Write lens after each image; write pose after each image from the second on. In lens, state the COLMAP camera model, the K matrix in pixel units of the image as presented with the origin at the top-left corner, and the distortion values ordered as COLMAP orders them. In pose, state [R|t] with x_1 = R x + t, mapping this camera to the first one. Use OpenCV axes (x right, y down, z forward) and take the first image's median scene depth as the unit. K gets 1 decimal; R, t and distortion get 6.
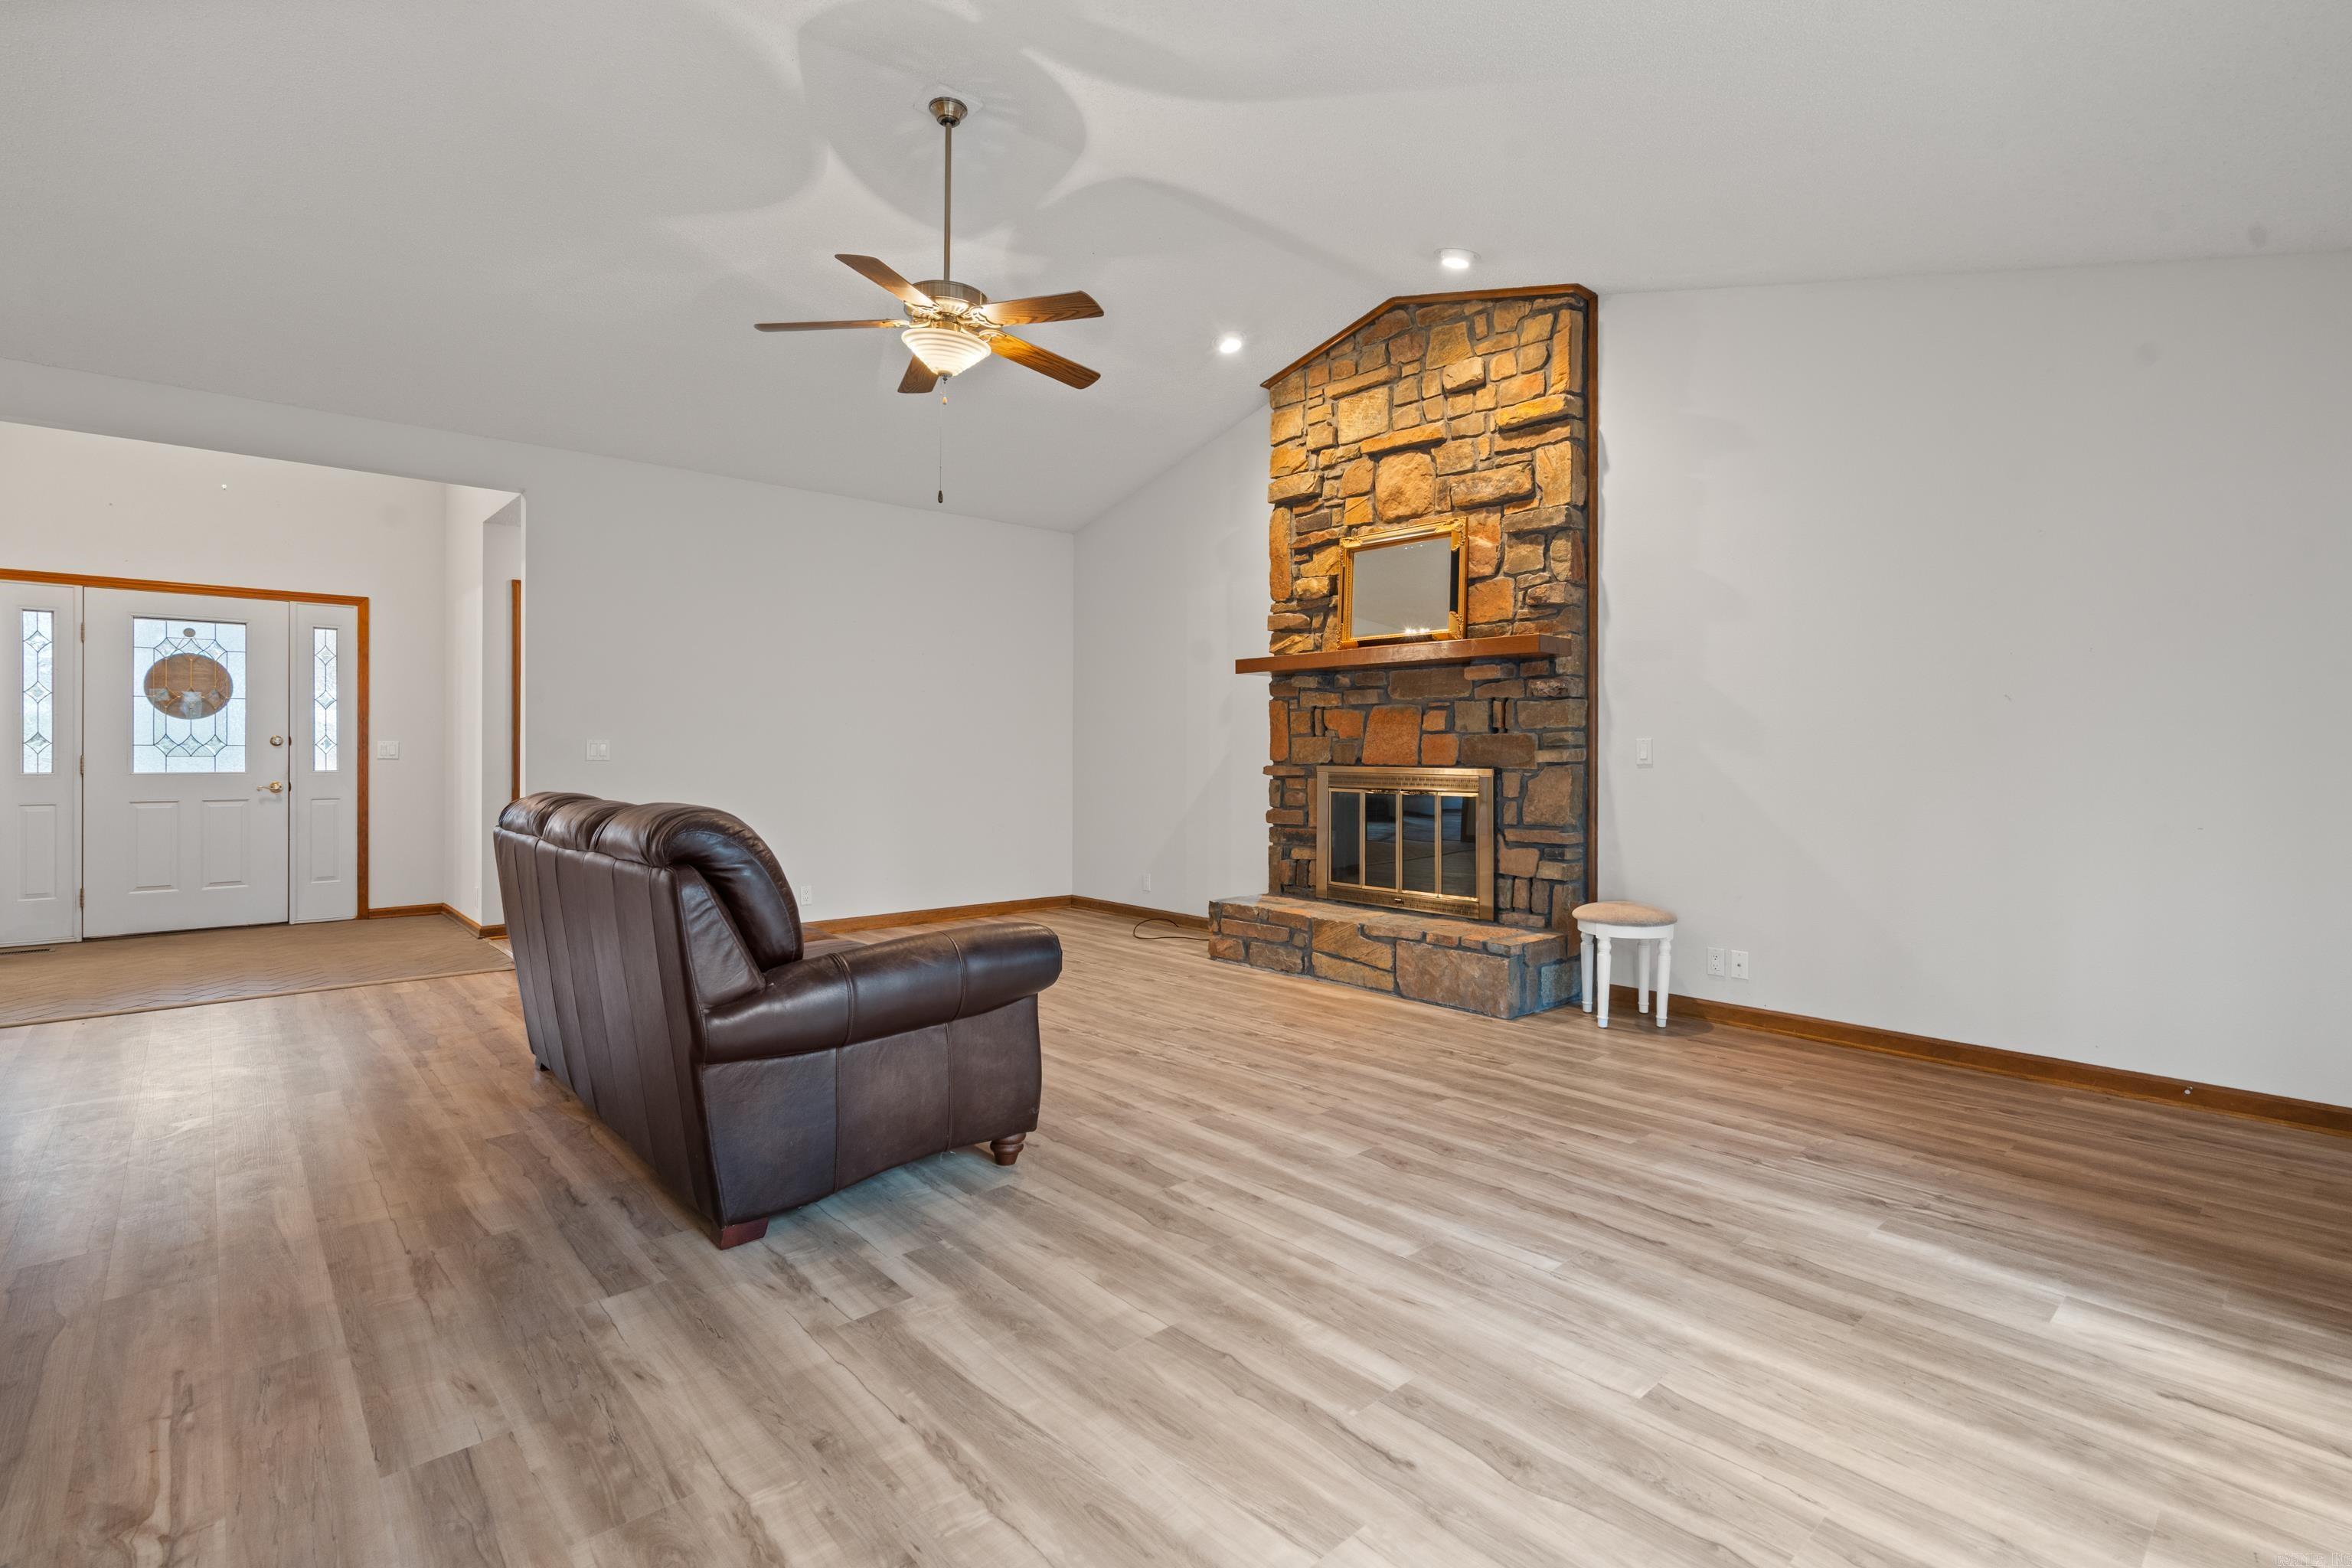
lens RADIAL K [[1080.8, 0, 1176.9], [0, 1080.8, 760.7], [0, 0, 1]] dist [0.003978, -0.000015]
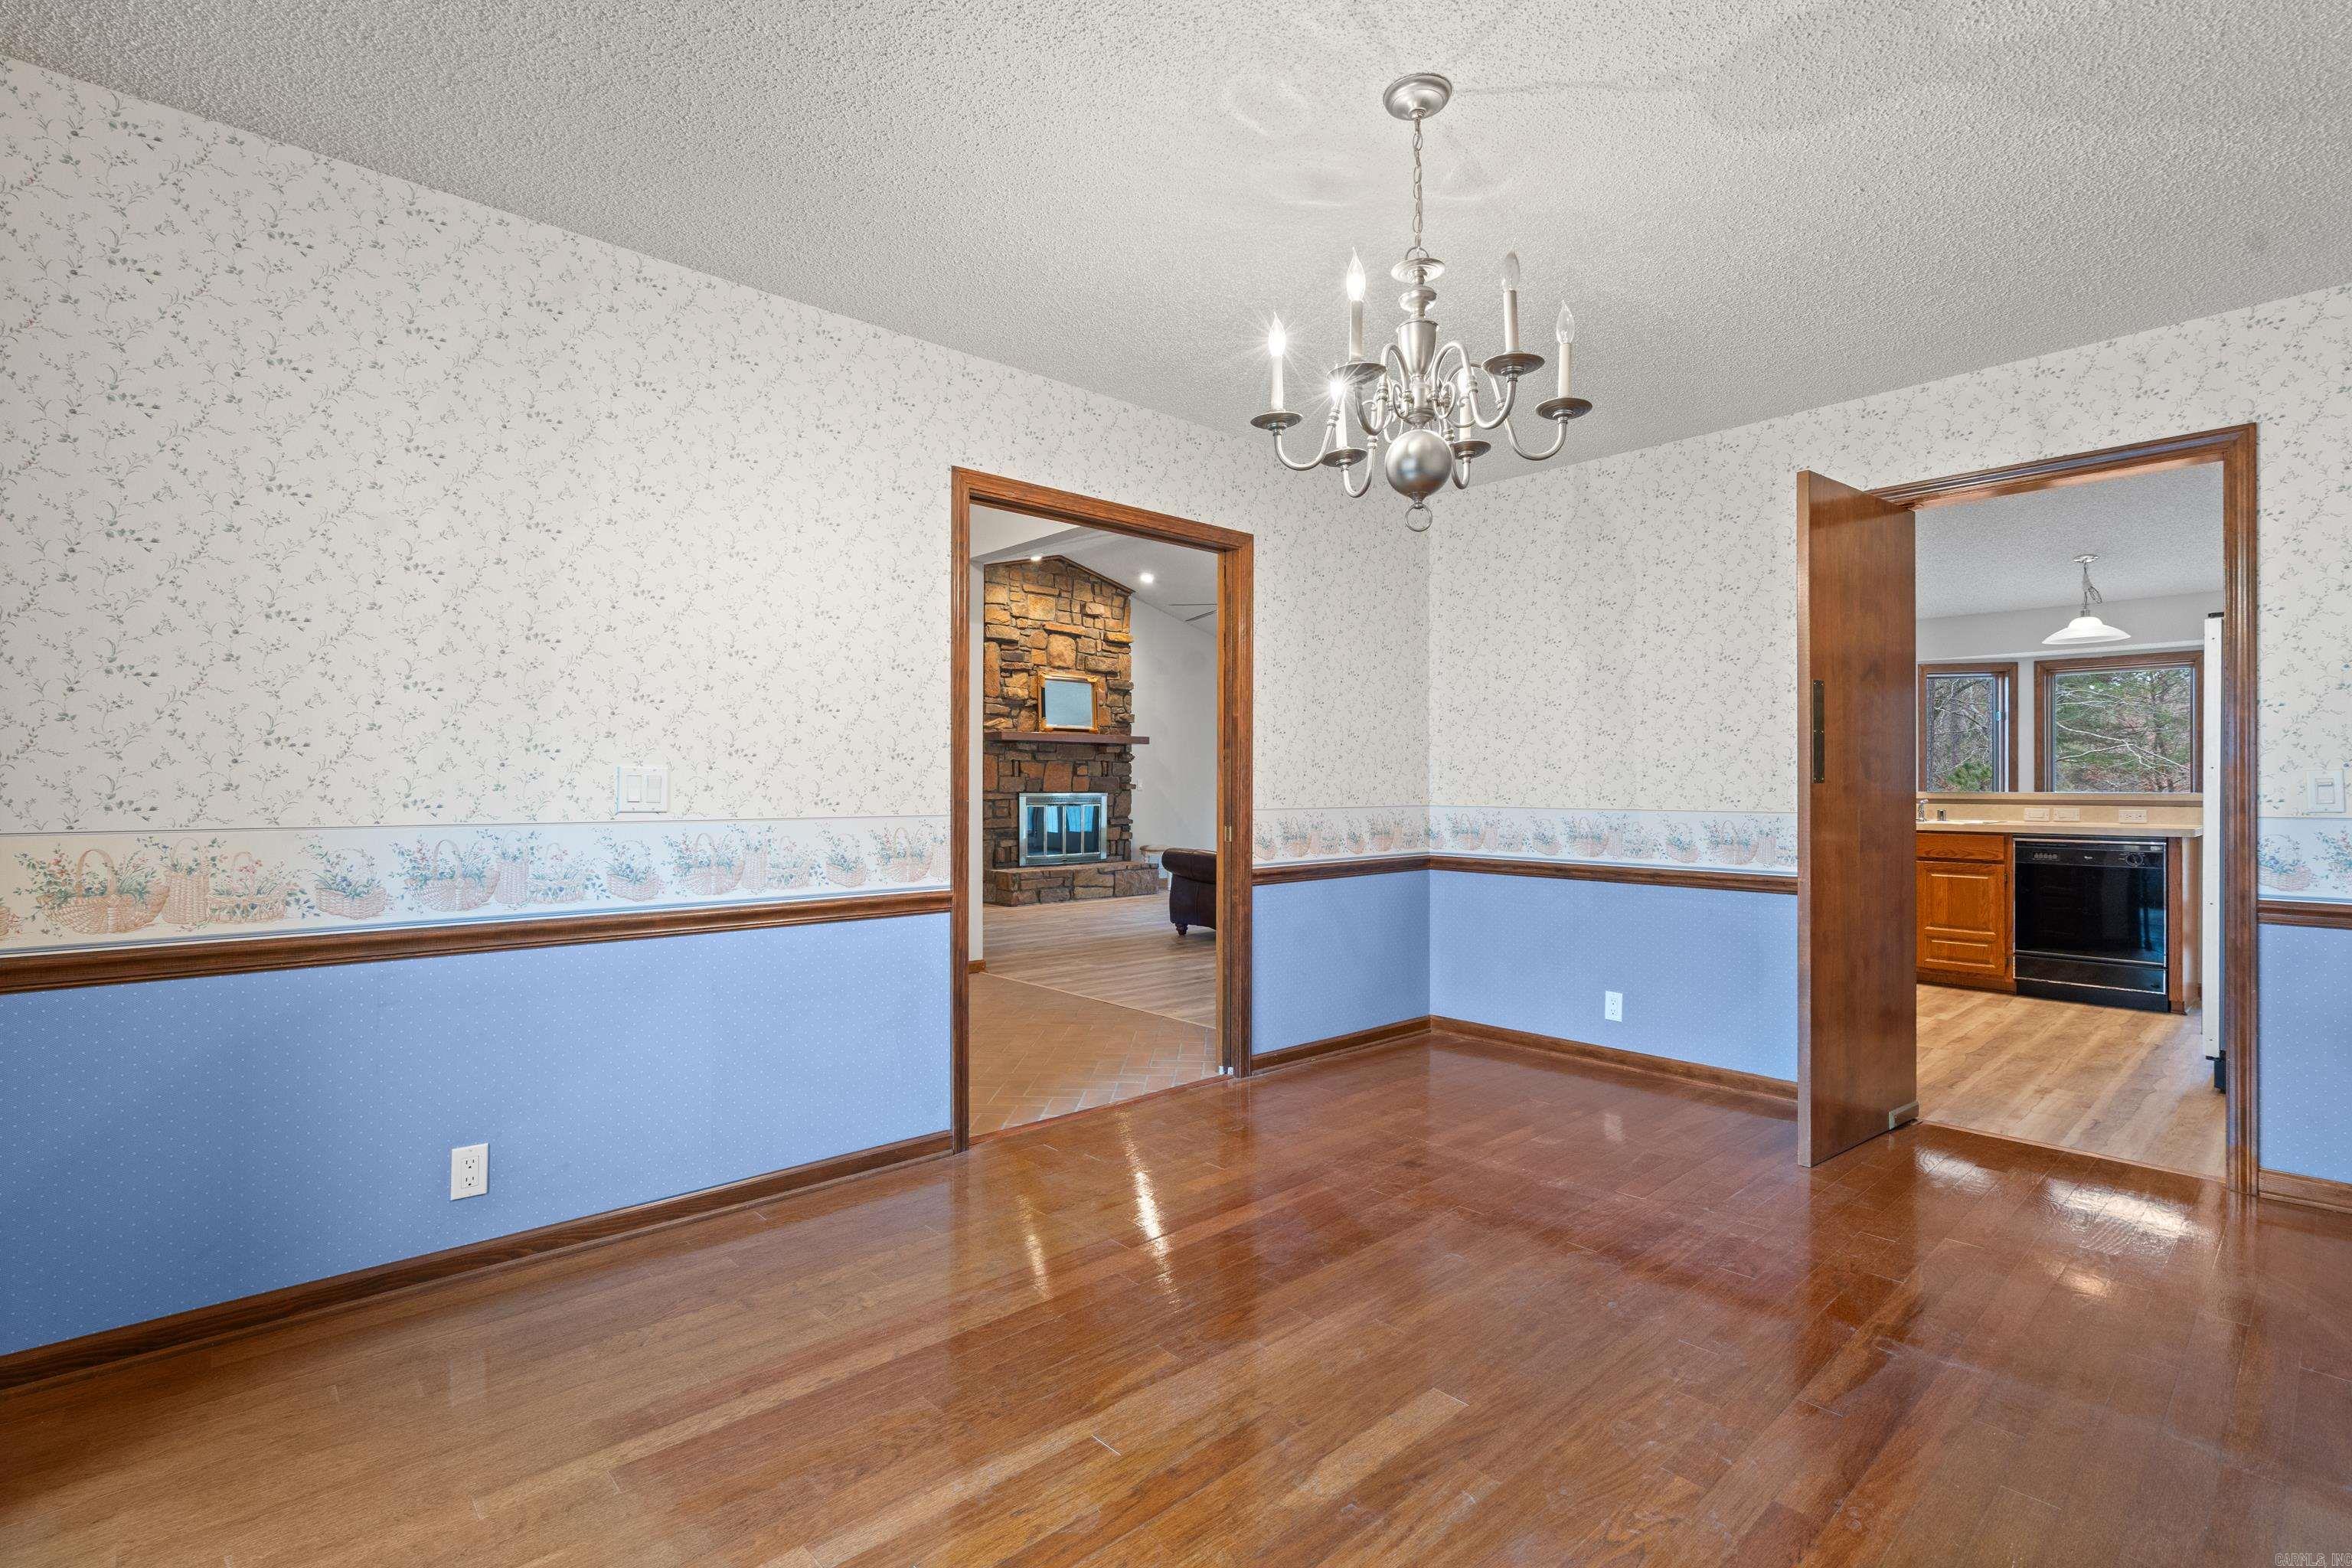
lens RADIAL K [[1080.8, 0, 1176.6], [0, 1080.8, 783.3], [0, 0, 1]] dist [0.003978, -0.000015]
pose [[0.010618, -0.008160, 0.999910, -1.689693], [0.005029, 0.999954, 0.008107, -0.024975], [-0.999931, 0.004942, 0.010659, 0.728479]]
